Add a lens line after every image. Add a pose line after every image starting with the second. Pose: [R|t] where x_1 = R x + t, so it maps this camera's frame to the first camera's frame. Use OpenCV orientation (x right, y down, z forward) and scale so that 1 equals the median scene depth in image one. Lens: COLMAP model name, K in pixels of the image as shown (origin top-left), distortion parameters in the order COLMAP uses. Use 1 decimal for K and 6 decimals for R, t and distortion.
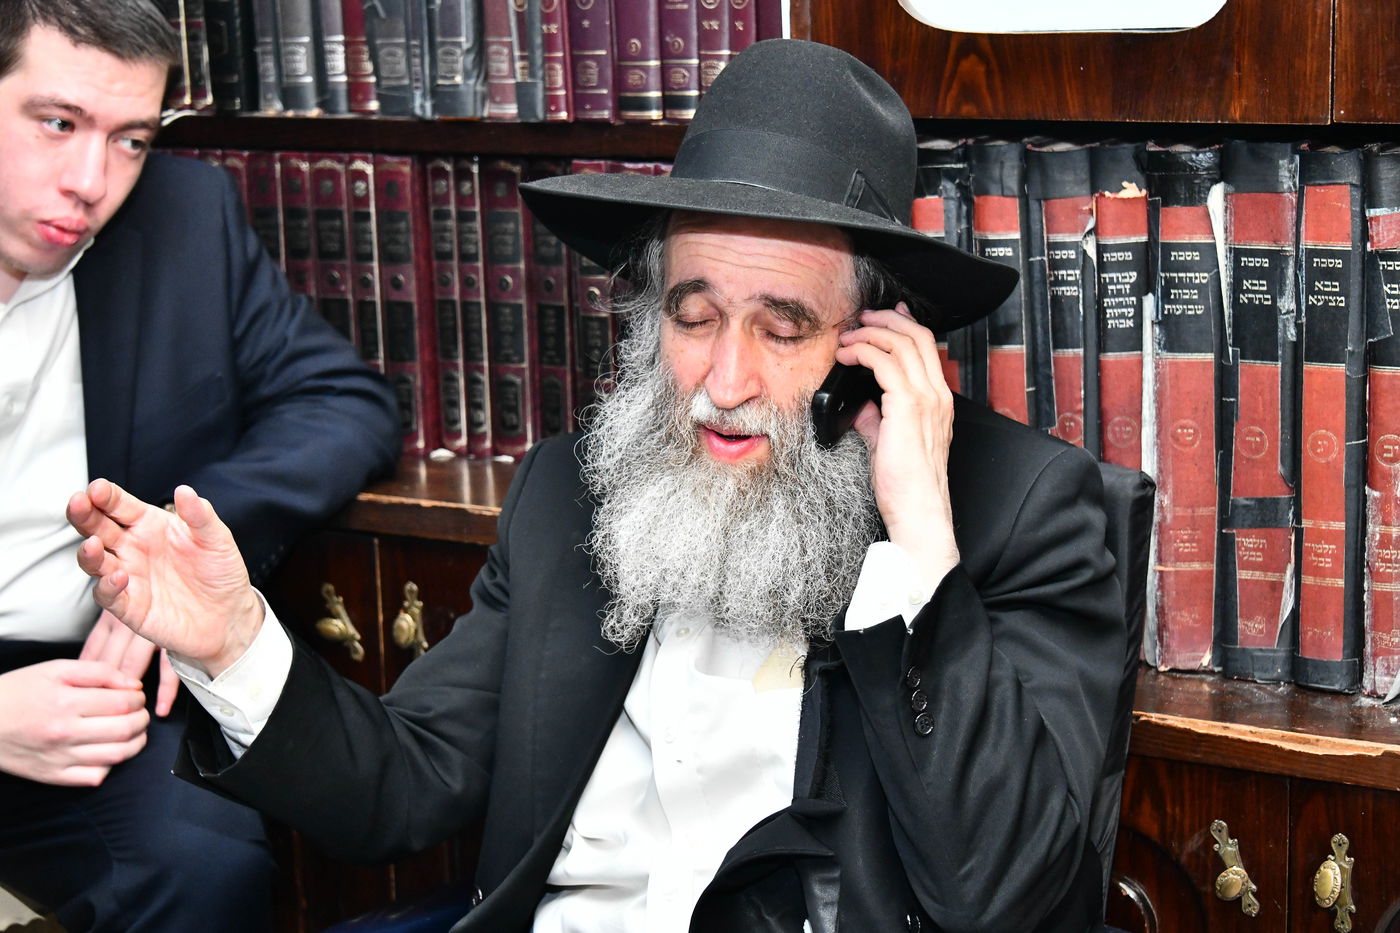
lens RADIAL K [[2727.7, 0, 700.0], [0, 2727.7, 466.5], [0, 0, 1]] dist [0.011464, 0.049467]
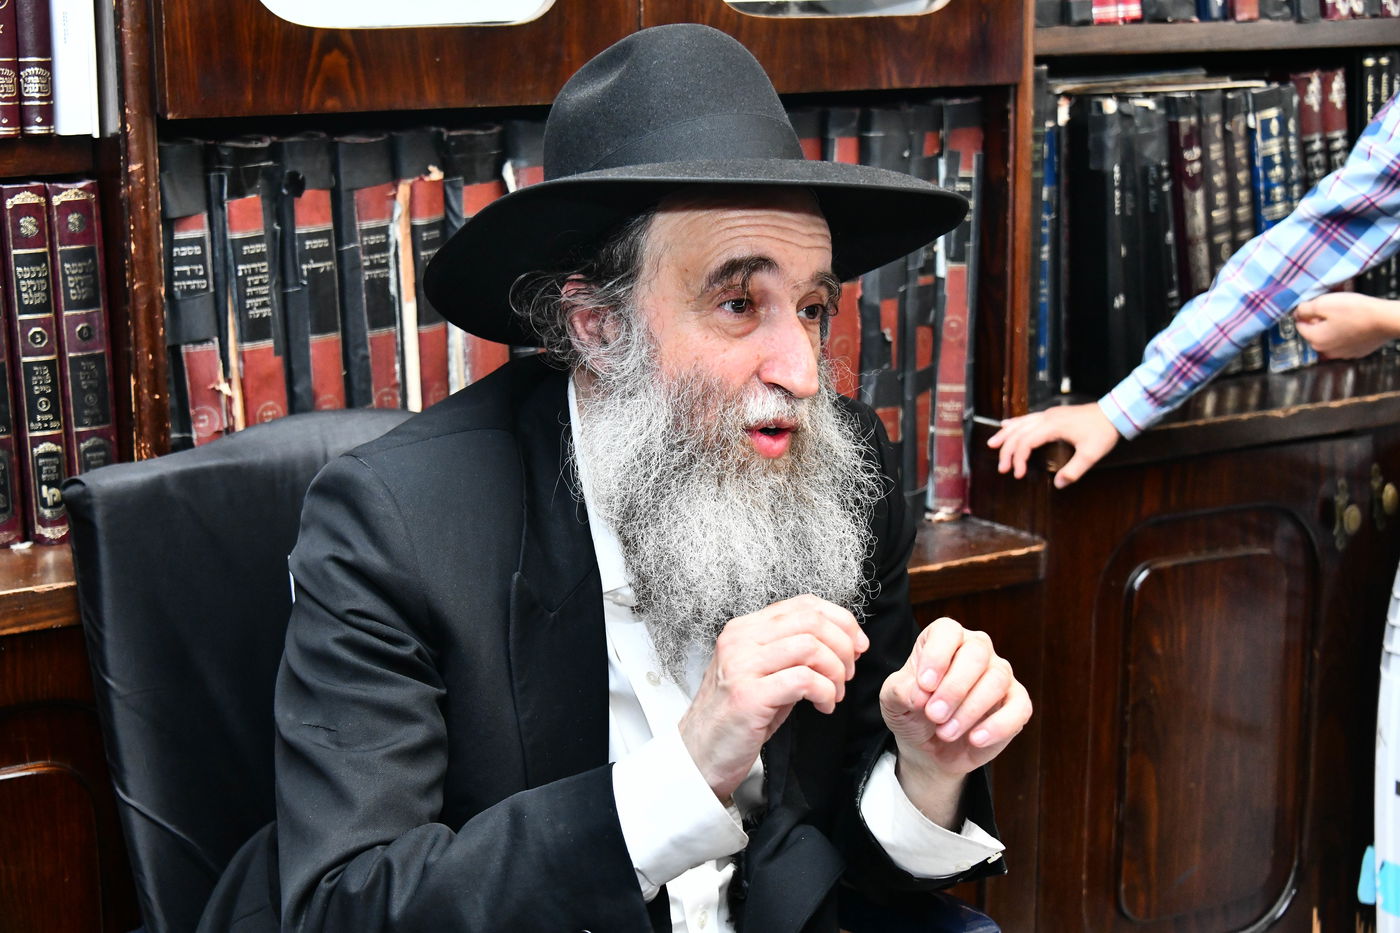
lens RADIAL K [[2448.0, 0, 700.0], [0, 2448.0, 466.5], [0, 0, 1]] dist [-0.007027, 0.191092]
pose [[0.431743, -0.154421, 0.888680, -0.679772], [0.176258, 0.980686, 0.084778, -0.050228], [-0.884608, 0.120034, 0.450622, 0.476722]]
